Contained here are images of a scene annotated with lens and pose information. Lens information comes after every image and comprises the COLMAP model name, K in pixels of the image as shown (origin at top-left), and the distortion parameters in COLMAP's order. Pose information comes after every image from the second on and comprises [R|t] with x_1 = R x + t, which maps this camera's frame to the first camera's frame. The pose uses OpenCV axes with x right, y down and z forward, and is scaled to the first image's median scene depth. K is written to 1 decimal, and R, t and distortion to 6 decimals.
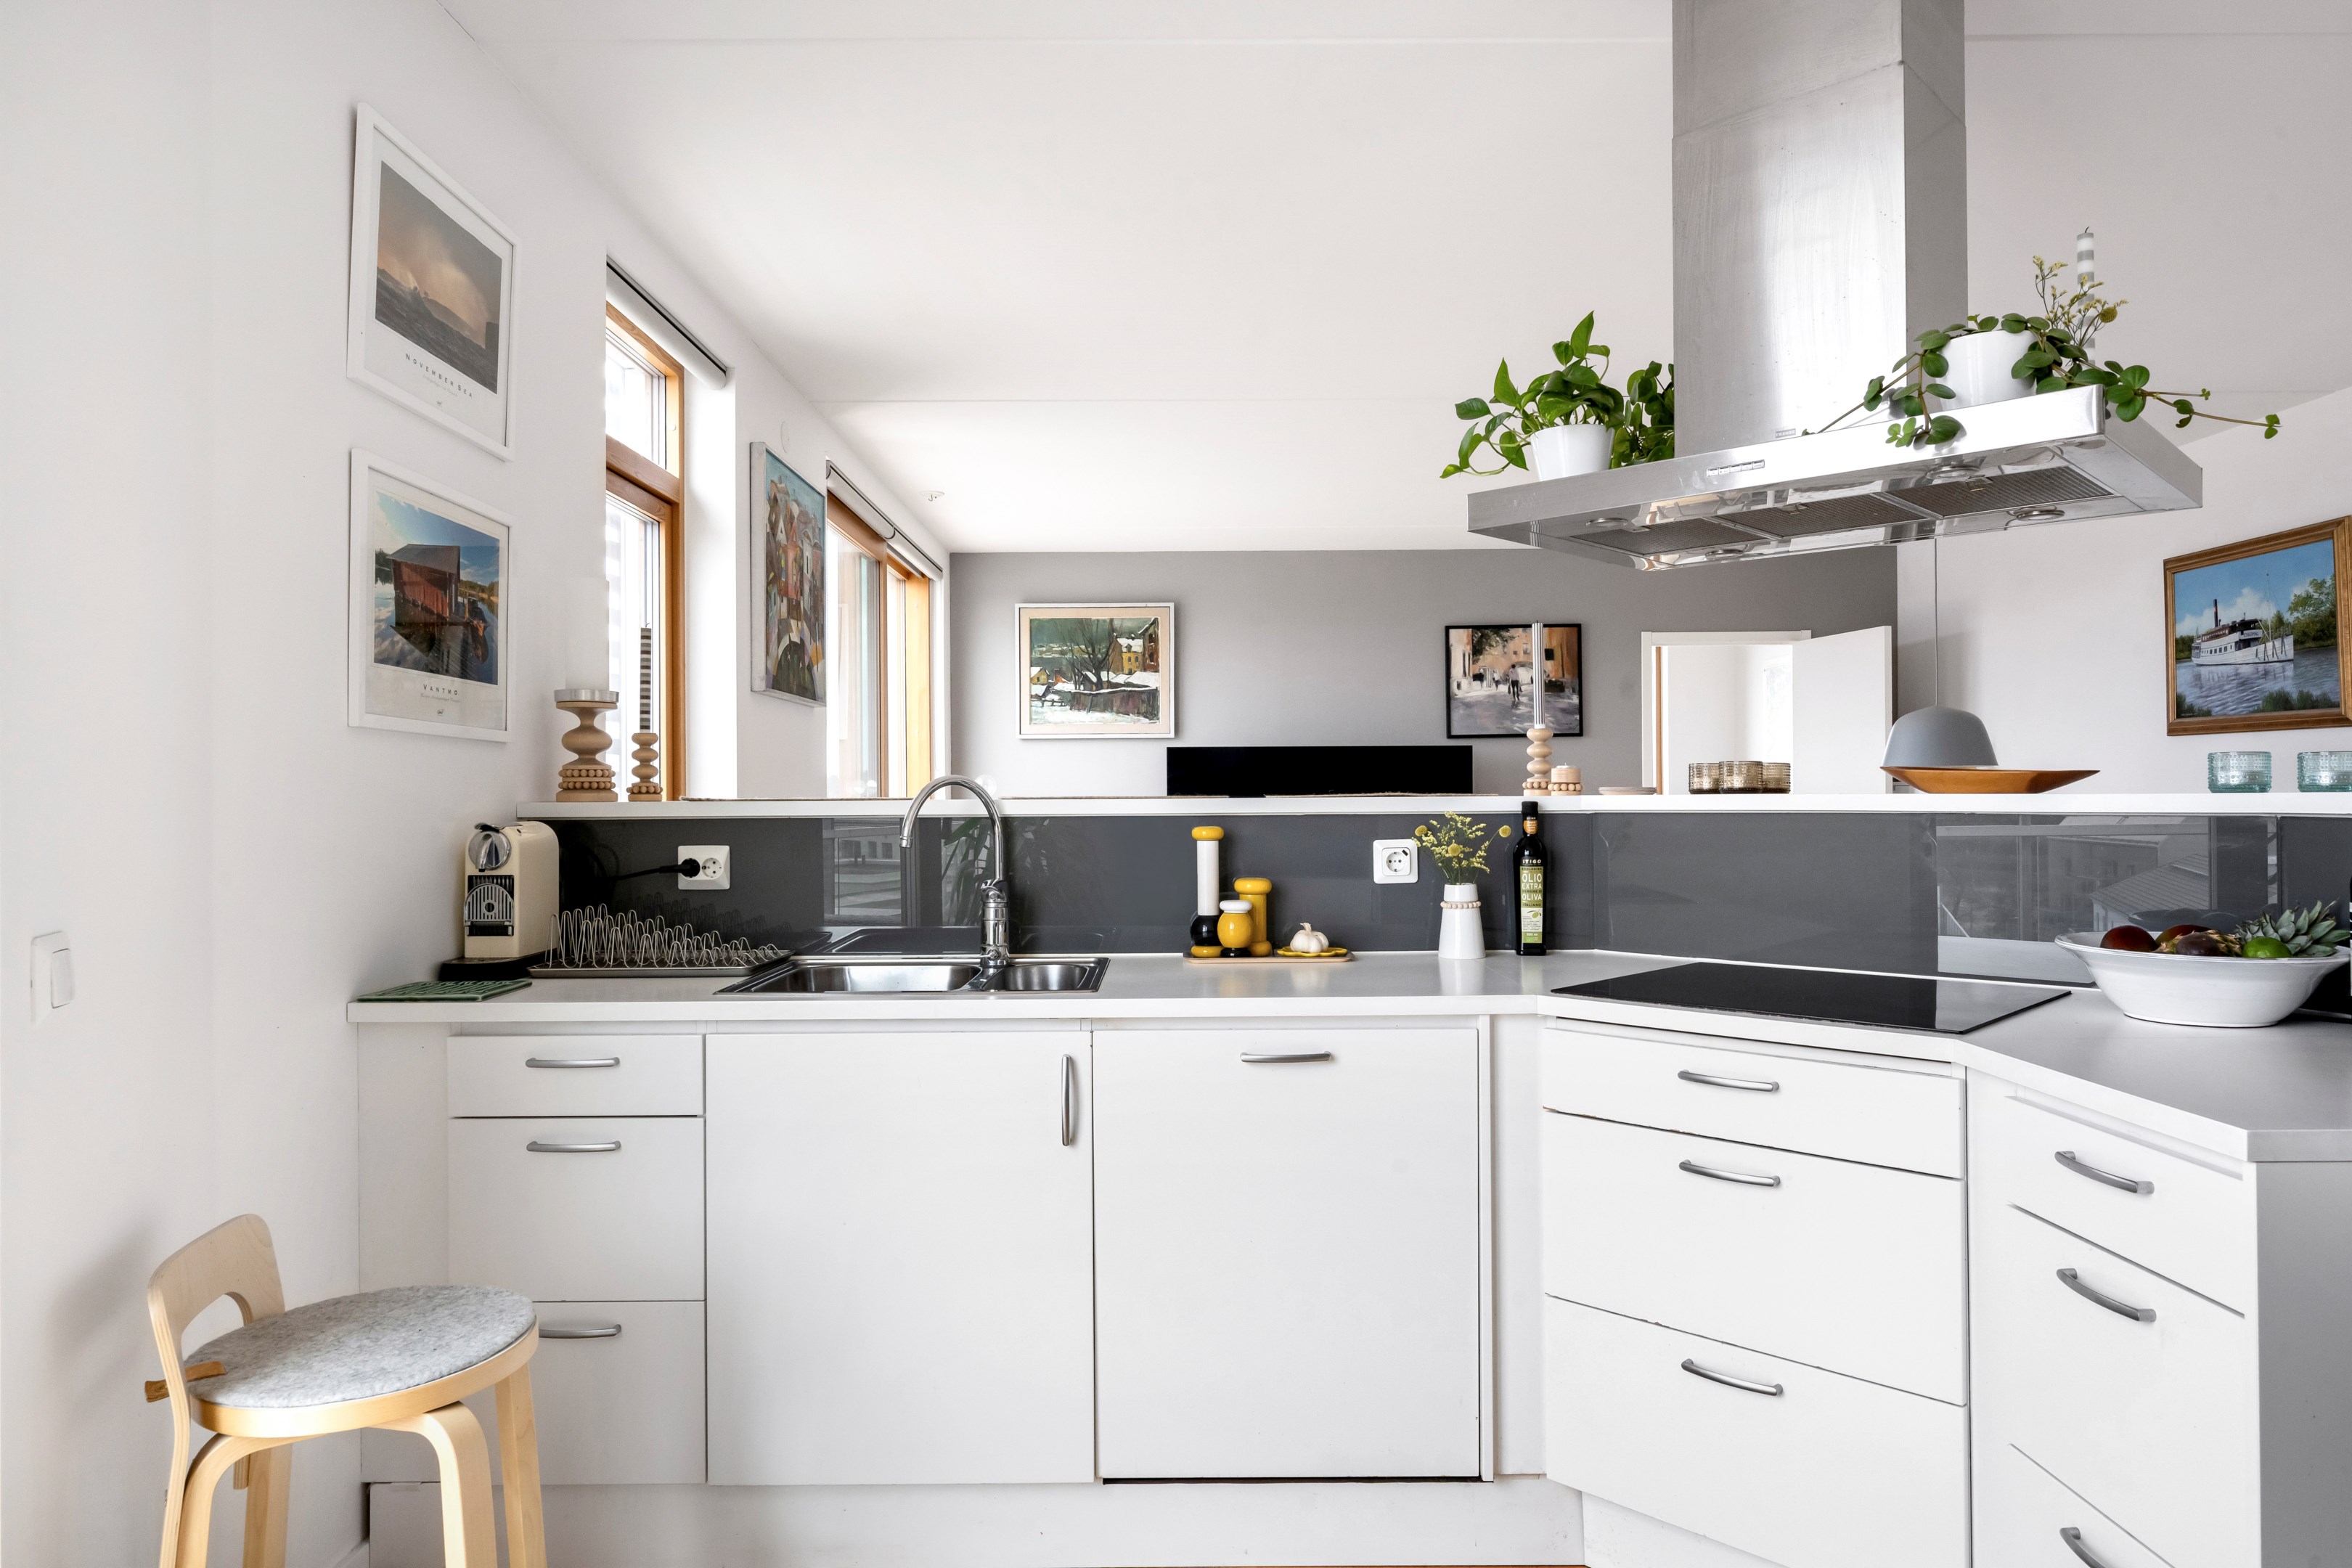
lens RADIAL K [[1498.0, 0, 1175.5], [0, 1498.0, 786.4], [0, 0, 1]] dist [-0.001148, -0.000459]
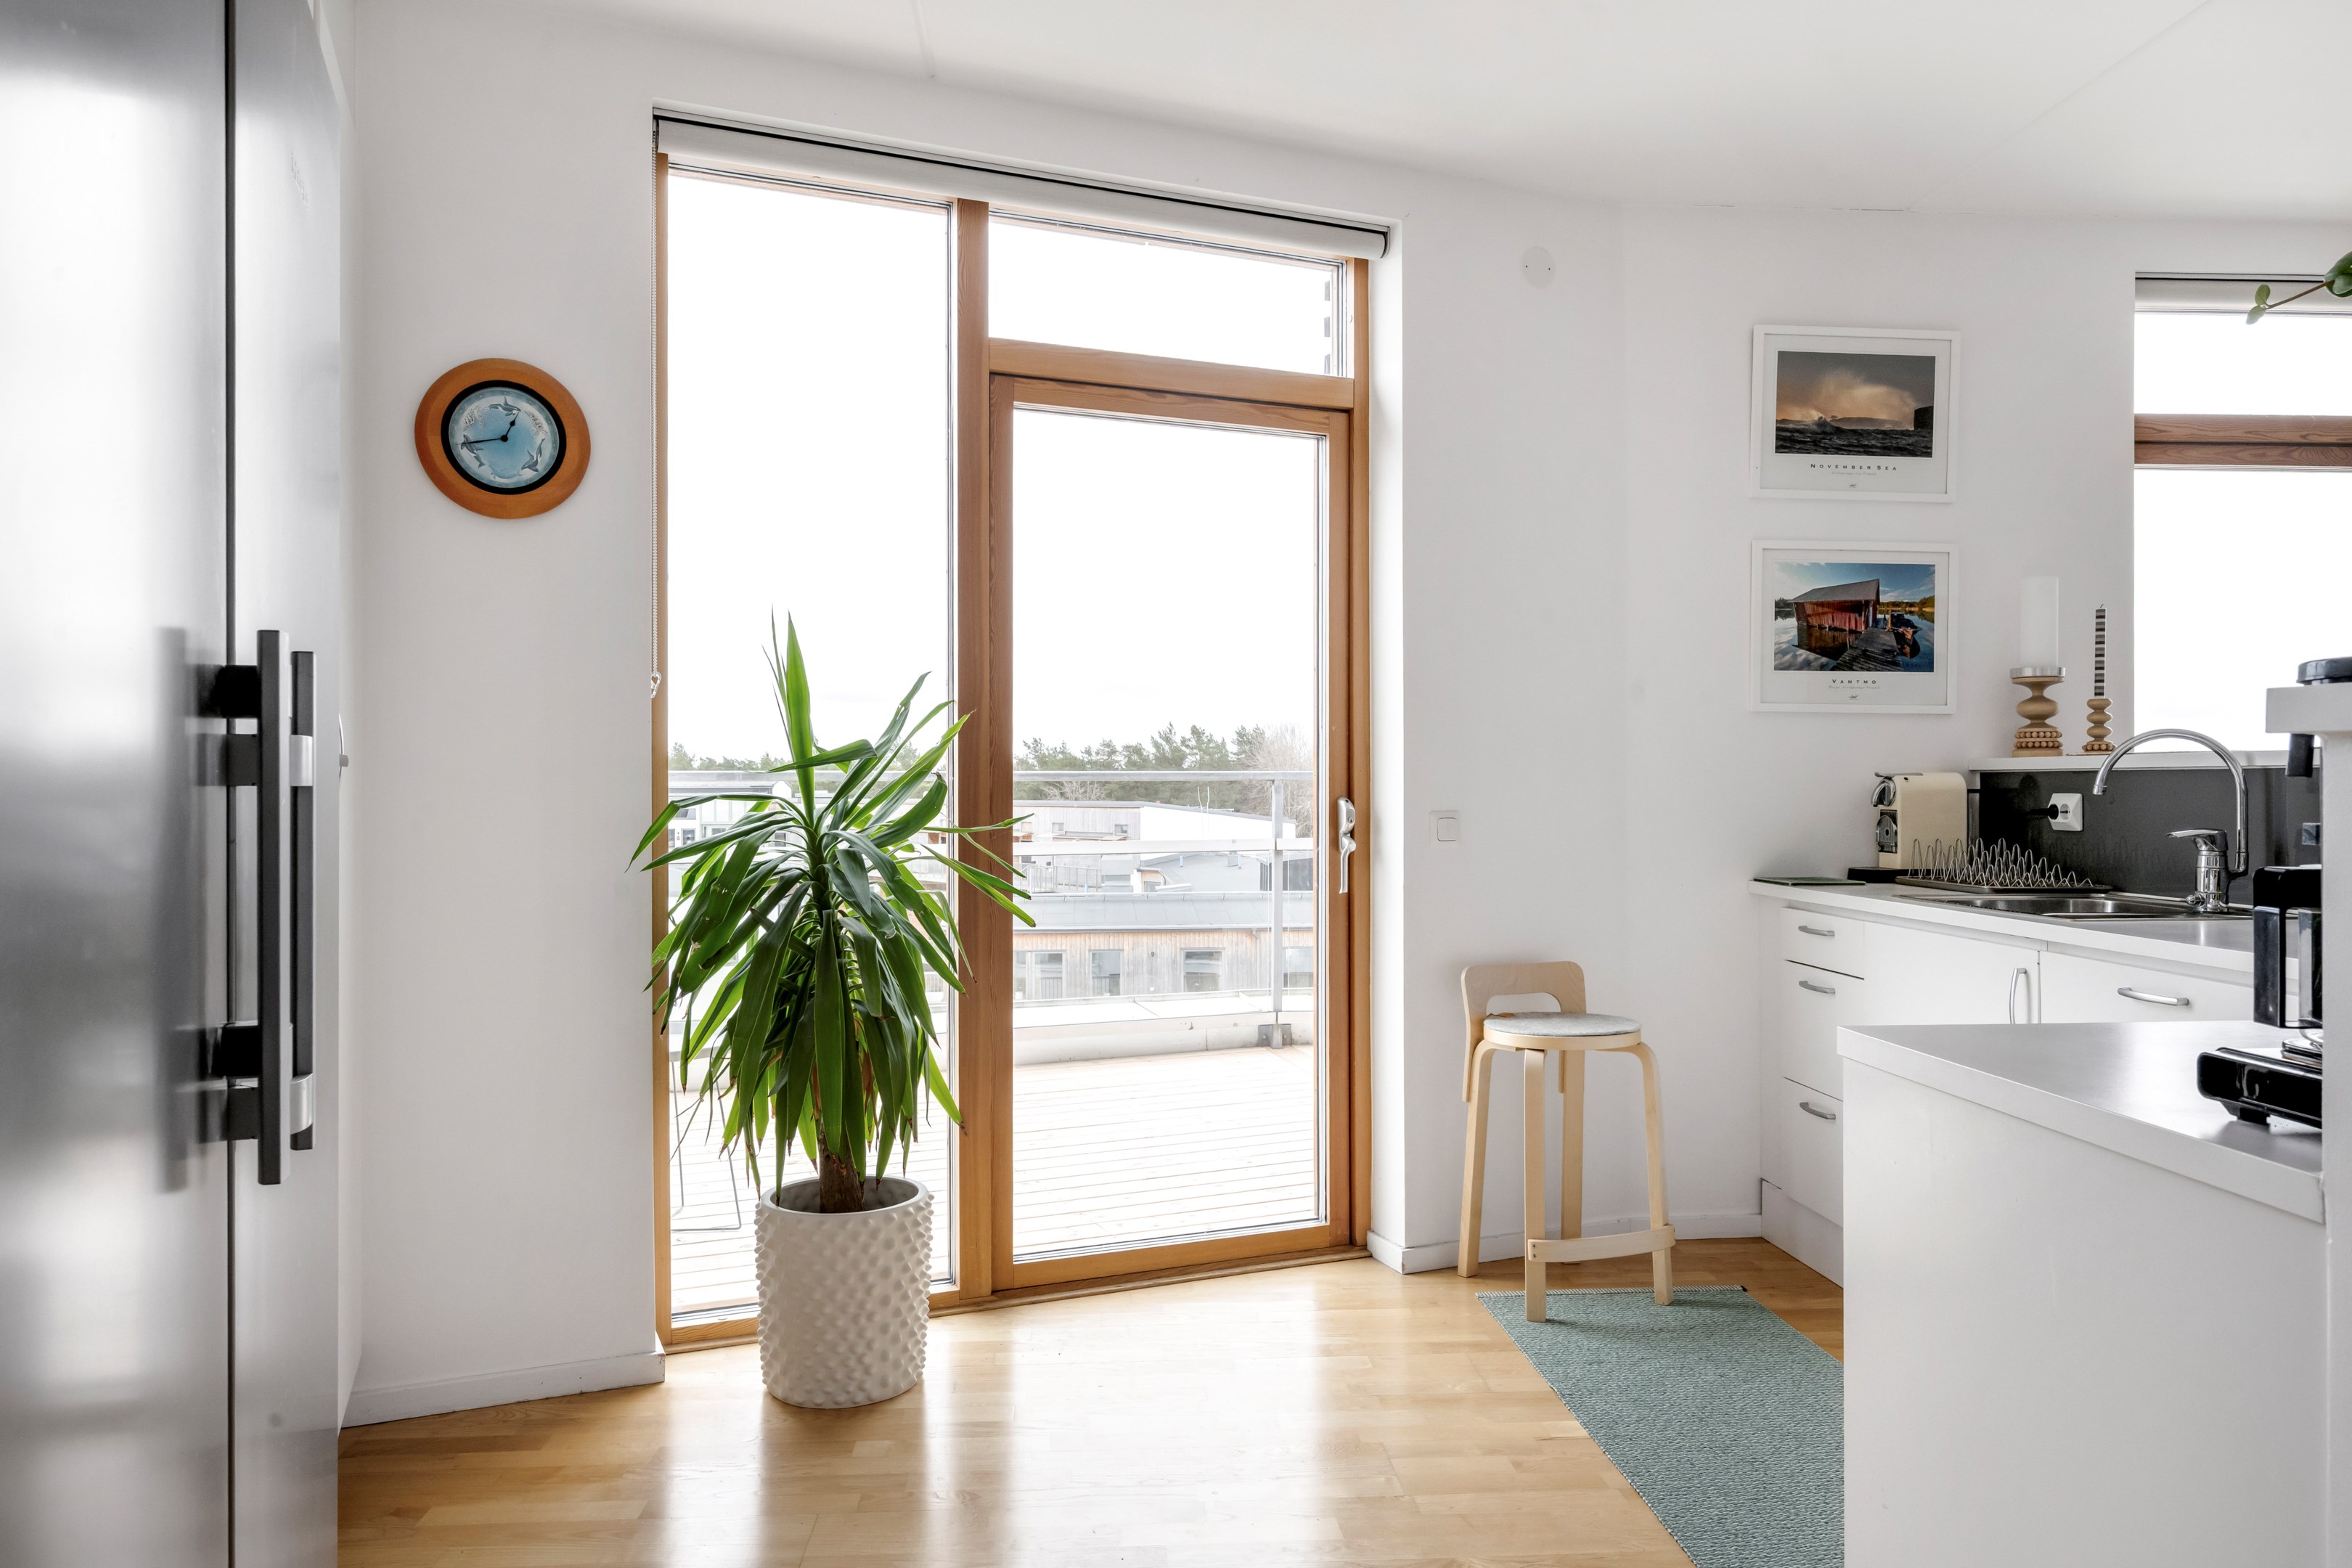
lens RADIAL K [[1549.3, 0, 1170.0], [0, 1549.3, 783.2], [0, 0, 1]] dist [0.004558, 0.000761]
pose [[0.084826, 0.009403, -0.996351, 0.945821], [0.010930, 0.999887, 0.010367, 0.011570], [0.996336, -0.011769, 0.084713, 0.198527]]
